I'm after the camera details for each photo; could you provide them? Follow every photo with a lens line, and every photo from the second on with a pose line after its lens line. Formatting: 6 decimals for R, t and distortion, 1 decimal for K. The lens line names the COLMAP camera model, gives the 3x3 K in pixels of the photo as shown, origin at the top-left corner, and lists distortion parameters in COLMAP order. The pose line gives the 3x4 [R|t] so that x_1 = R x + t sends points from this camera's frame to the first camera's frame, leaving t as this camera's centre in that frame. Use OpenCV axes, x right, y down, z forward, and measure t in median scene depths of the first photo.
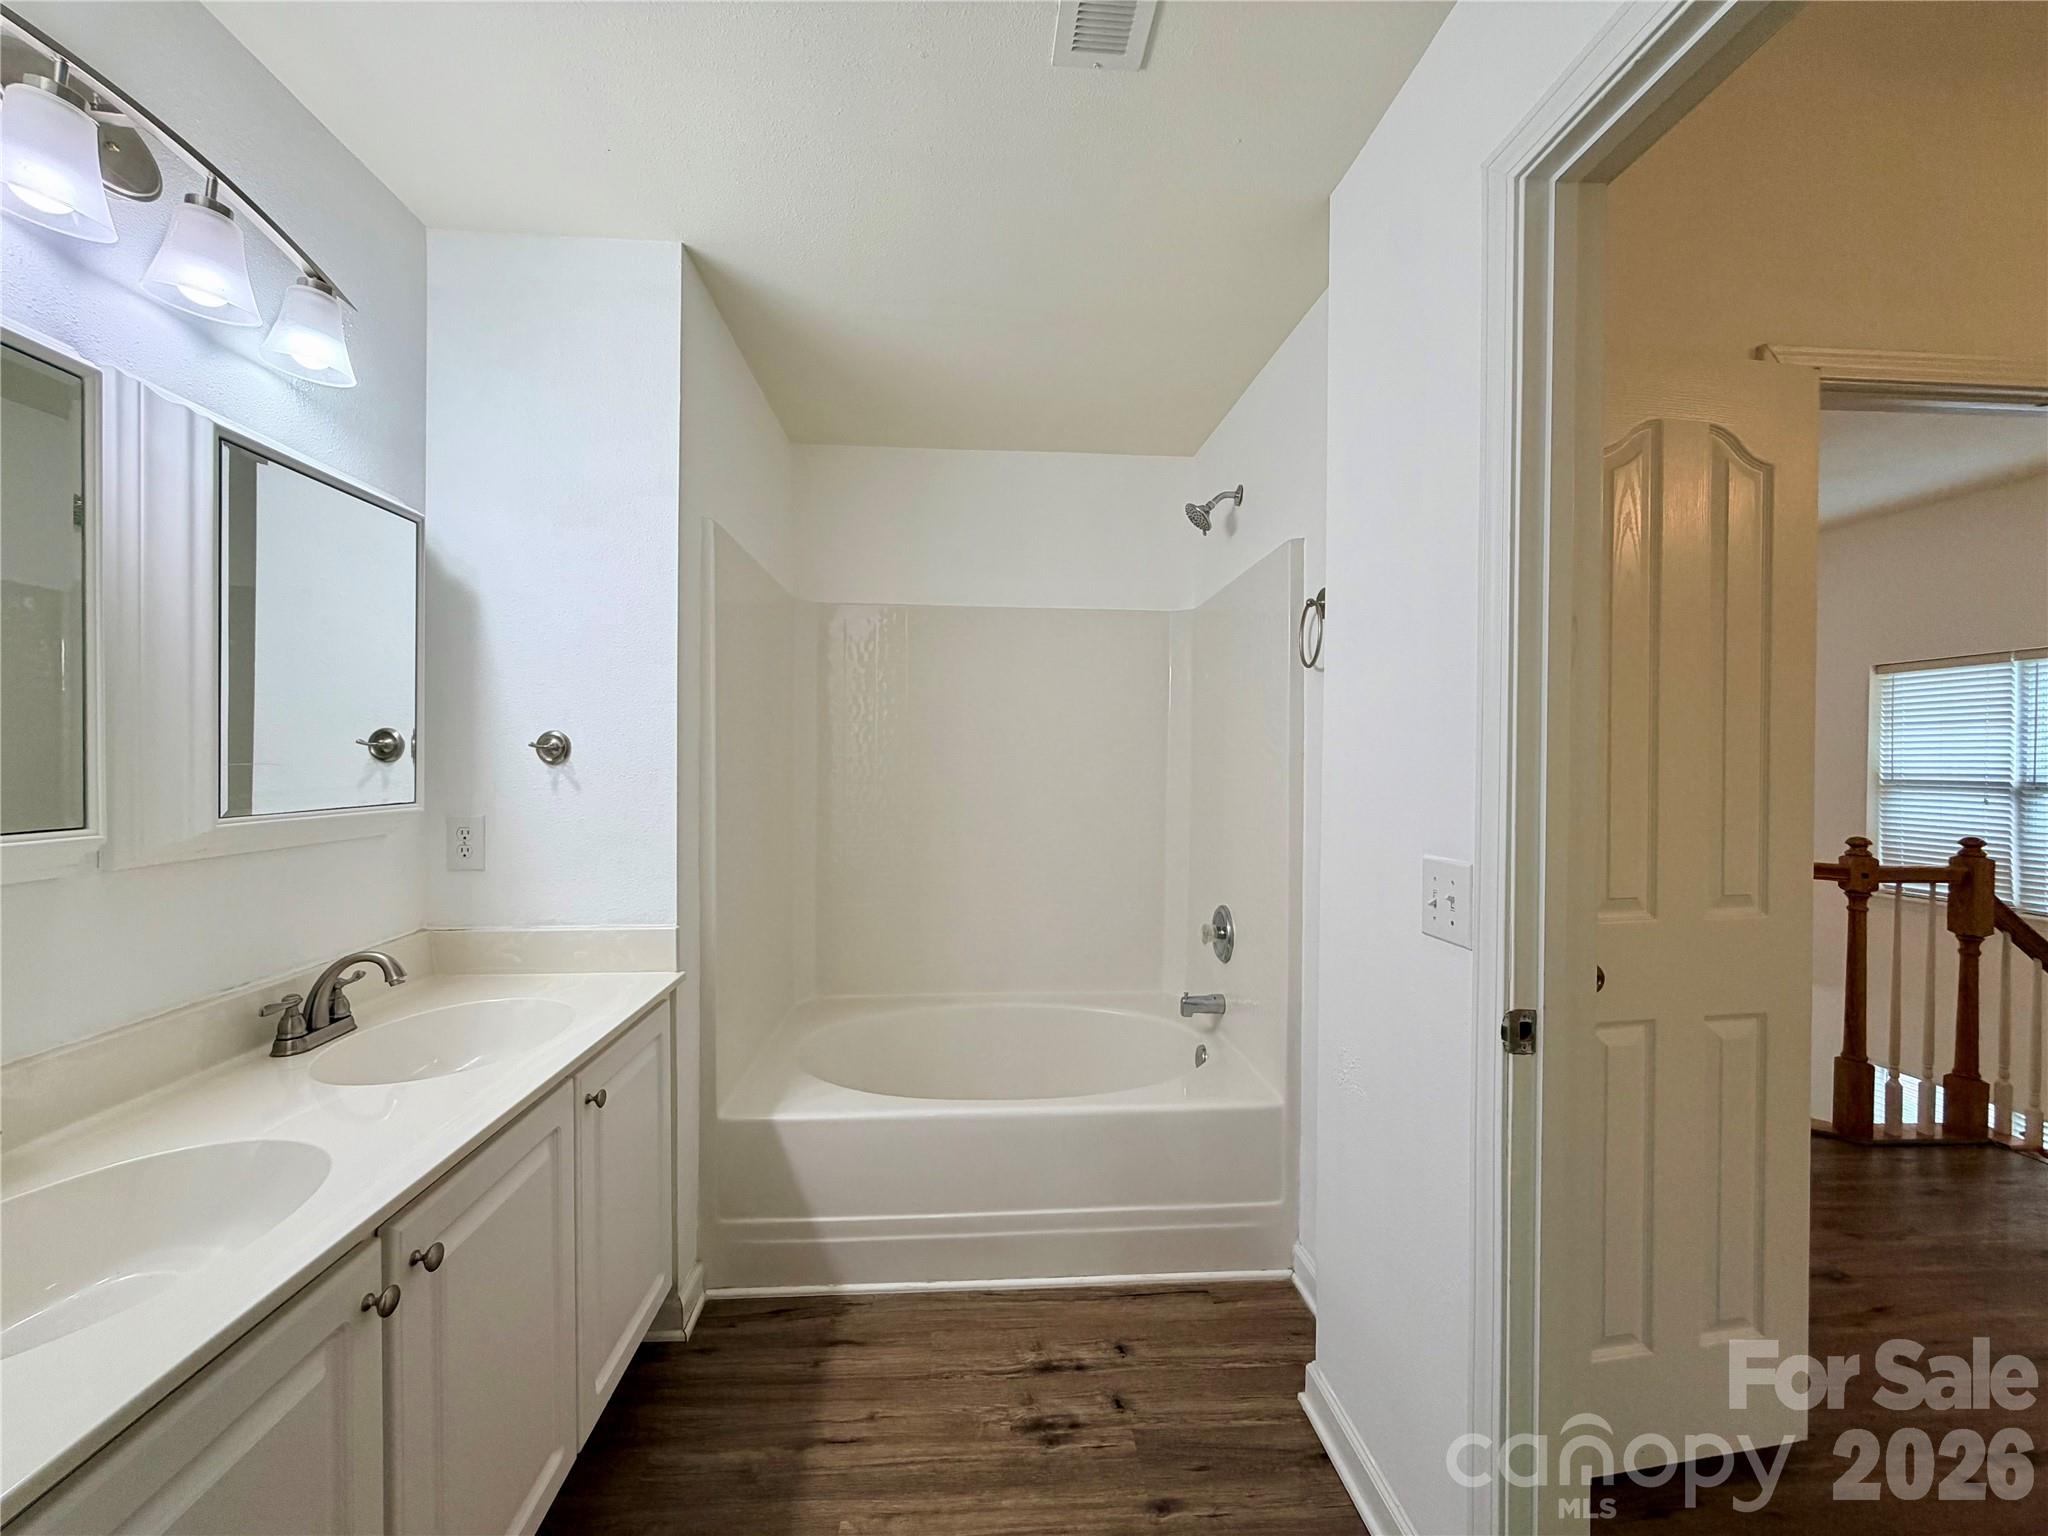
lens RADIAL K [[816.9, 0, 1018.8], [0, 816.9, 768.3], [0, 0, 1]] dist [0.001400, -0.000130]
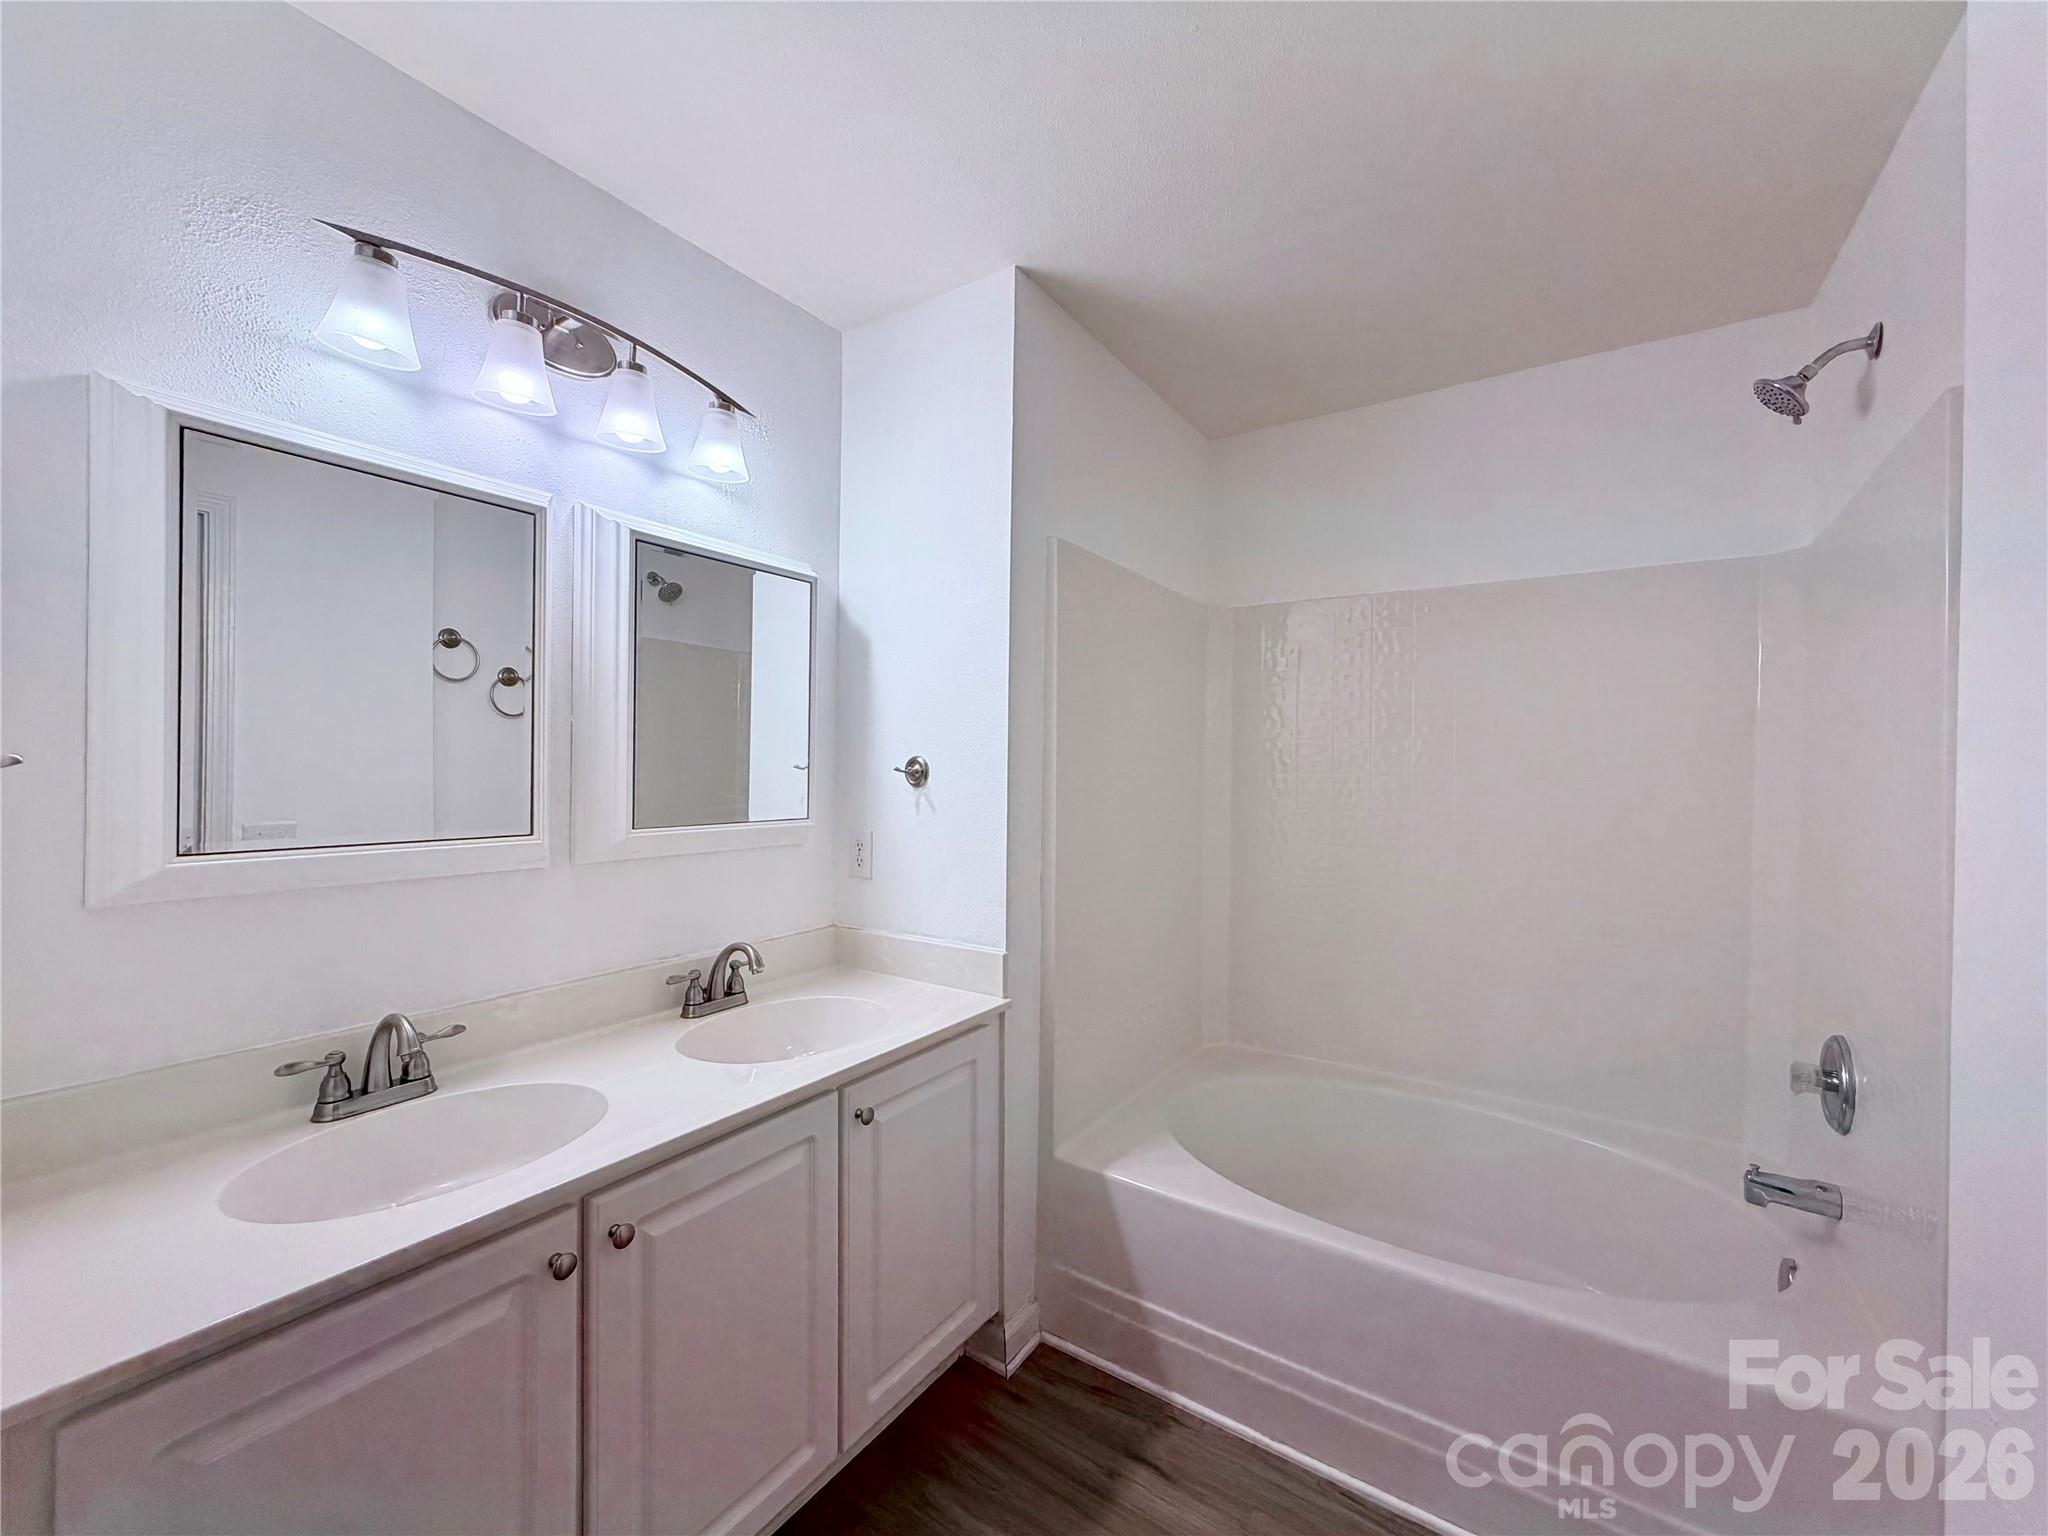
lens RADIAL K [[818.0, 0, 1019.5], [0, 818.0, 768.0], [0, 0, 1]] dist [0.000733, -0.000455]
pose [[0.787656, 0.002065, -0.616112, 0.213903], [-0.010908, 0.999884, -0.010594, -0.020570], [0.616019, 0.015065, 0.787587, 0.233779]]
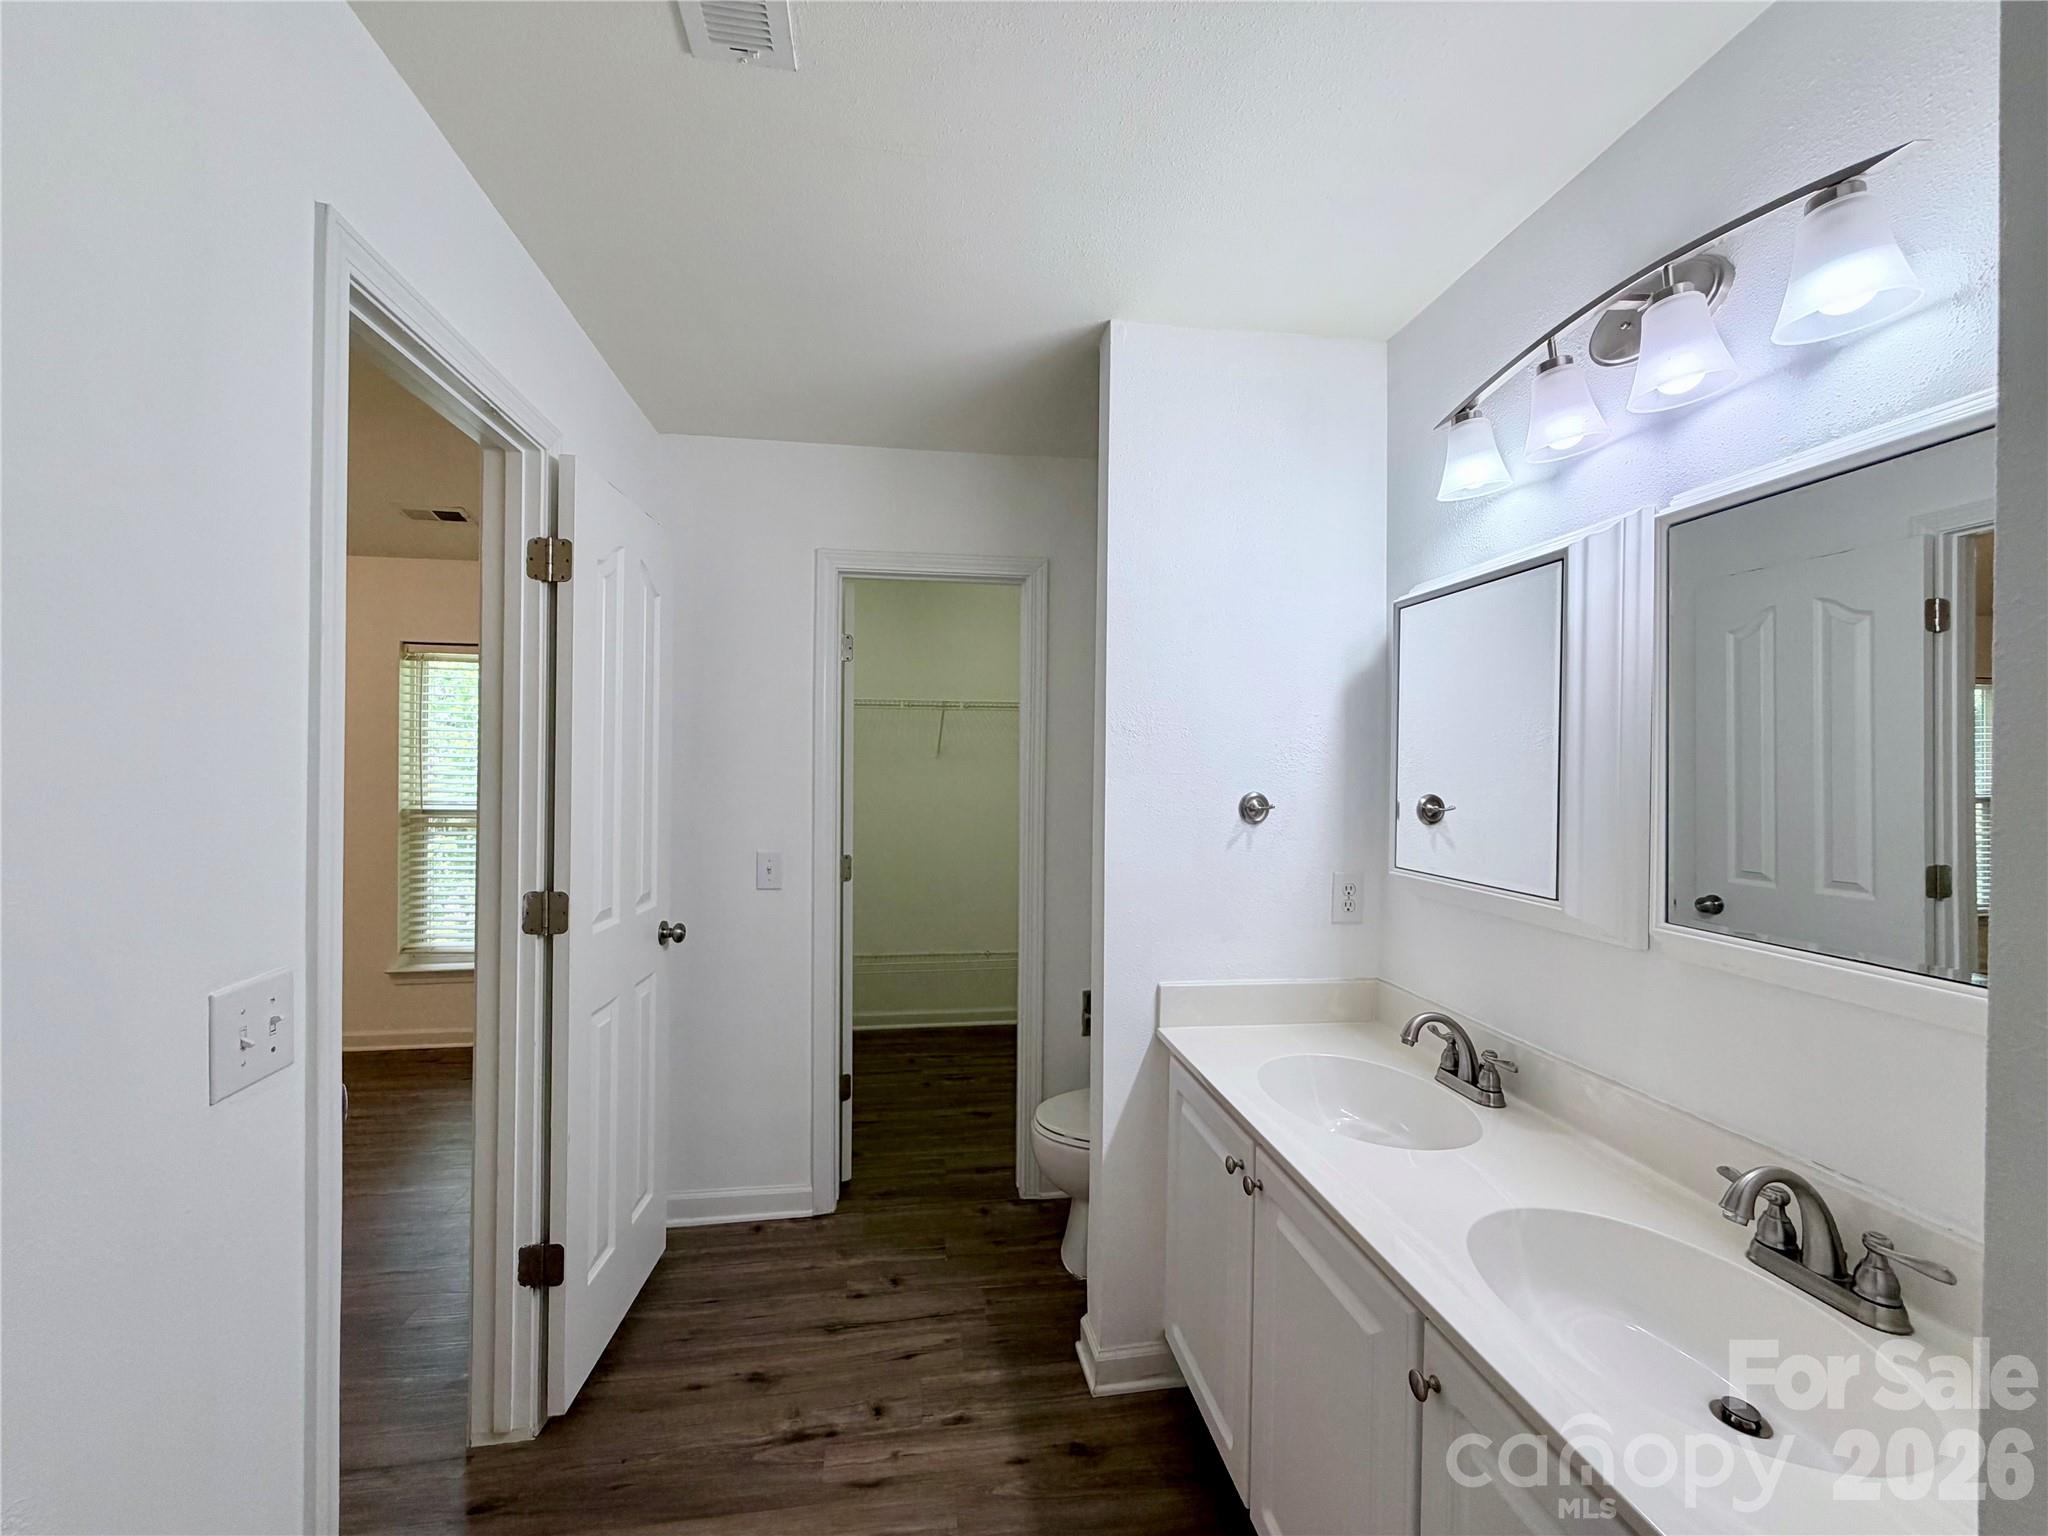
lens RADIAL K [[818.0, 0, 1019.5], [0, 818.0, 768.0], [0, 0, 1]] dist [0.000733, -0.000455]
pose [[-0.997128, -0.014590, -0.074321, -0.099658], [-0.015059, 0.999870, 0.005746, -0.077249], [0.074228, 0.006848, -0.997218, 1.279185]]
